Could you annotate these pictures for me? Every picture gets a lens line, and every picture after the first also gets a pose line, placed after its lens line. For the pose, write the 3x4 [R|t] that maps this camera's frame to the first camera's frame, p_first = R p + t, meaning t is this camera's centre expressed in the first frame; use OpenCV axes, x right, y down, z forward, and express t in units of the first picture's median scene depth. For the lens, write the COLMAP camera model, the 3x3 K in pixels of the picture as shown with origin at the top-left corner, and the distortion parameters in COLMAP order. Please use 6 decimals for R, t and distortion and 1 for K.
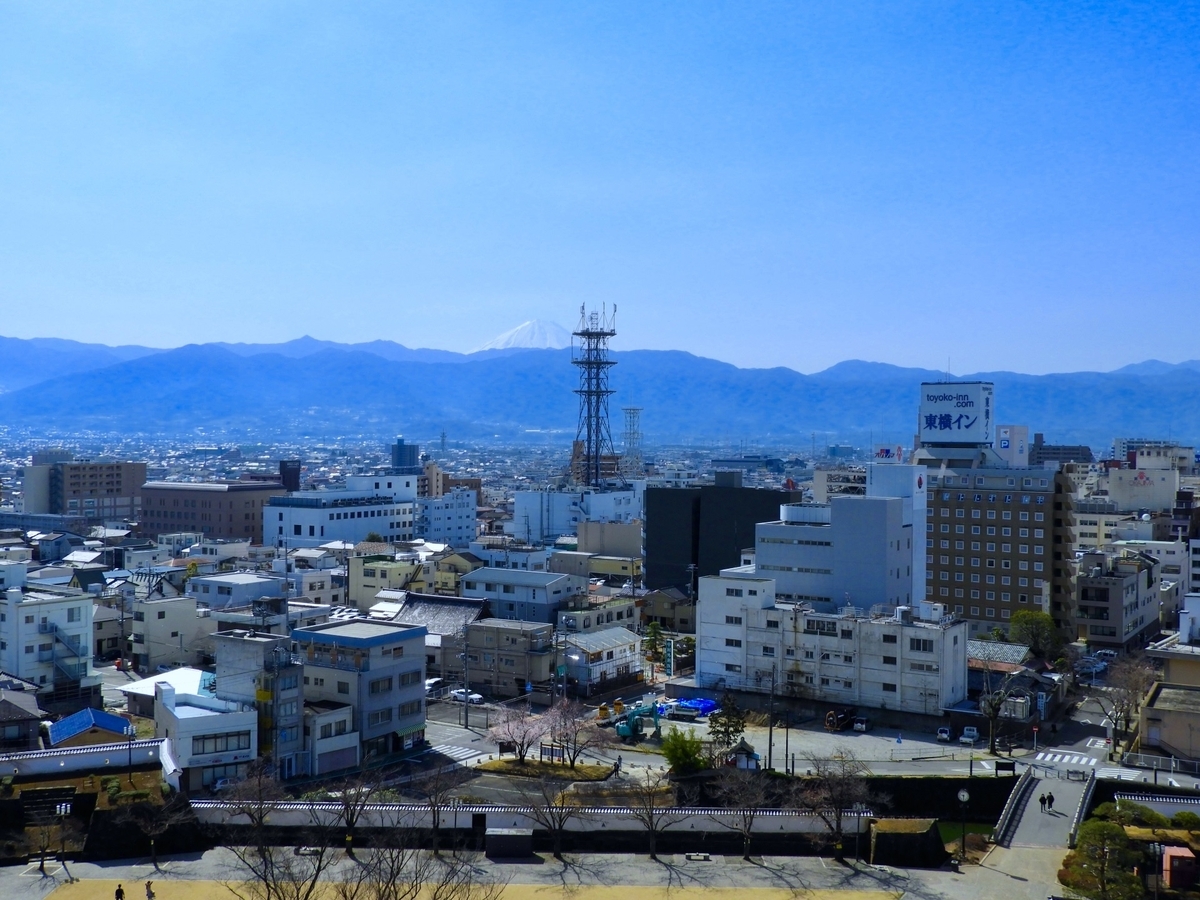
lens RADIAL K [[1258.5, 0, 600.0], [0, 1258.5, 450.0], [0, 0, 1]] dist [0.006594, 0.030131]
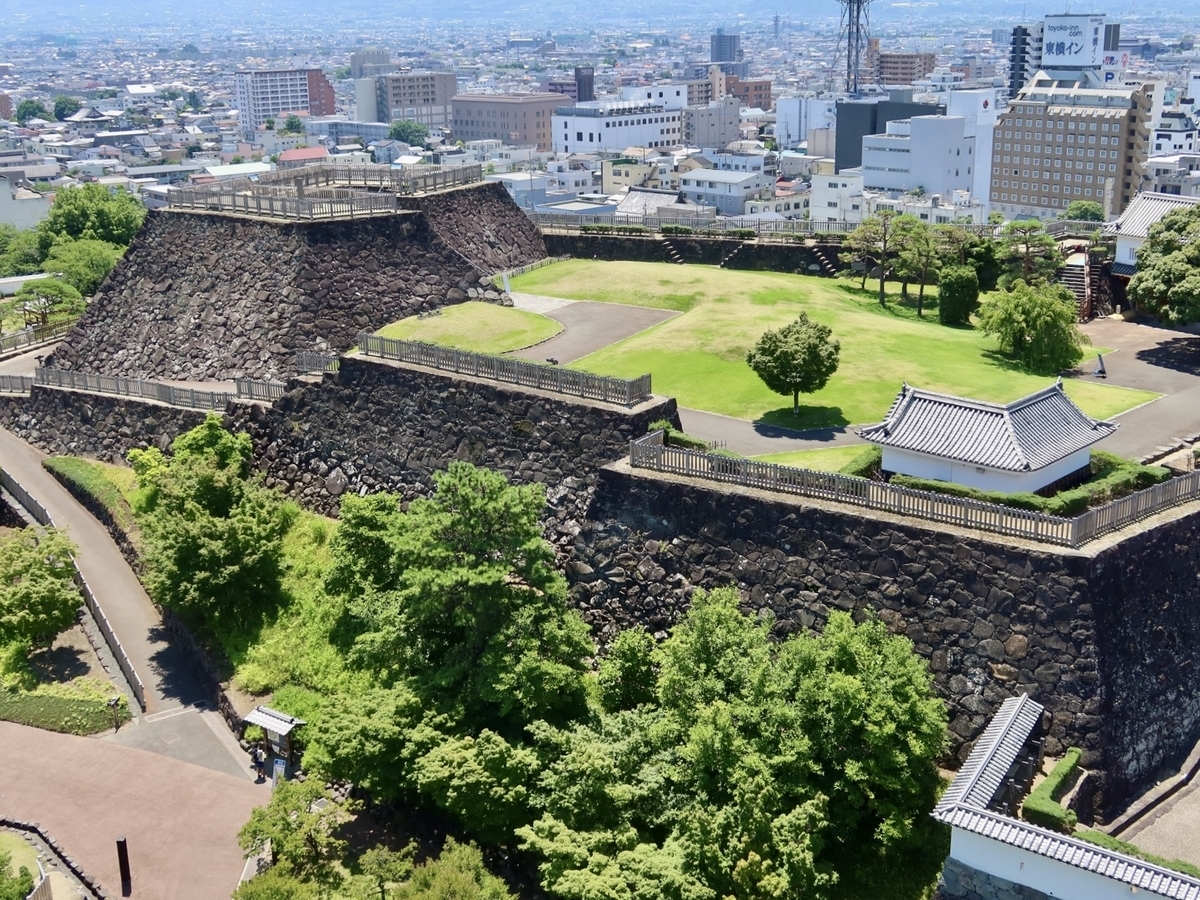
lens RADIAL K [[1439.4, 0, 600.0], [0, 1439.4, 450.0], [0, 0, 1]] dist [-0.013521, 0.017646]
pose [[0.967959, 0.047891, -0.246501, 0.152549], [0.023148, 0.960448, 0.277496, -0.034183], [0.250040, -0.274311, 0.928565, -0.392506]]
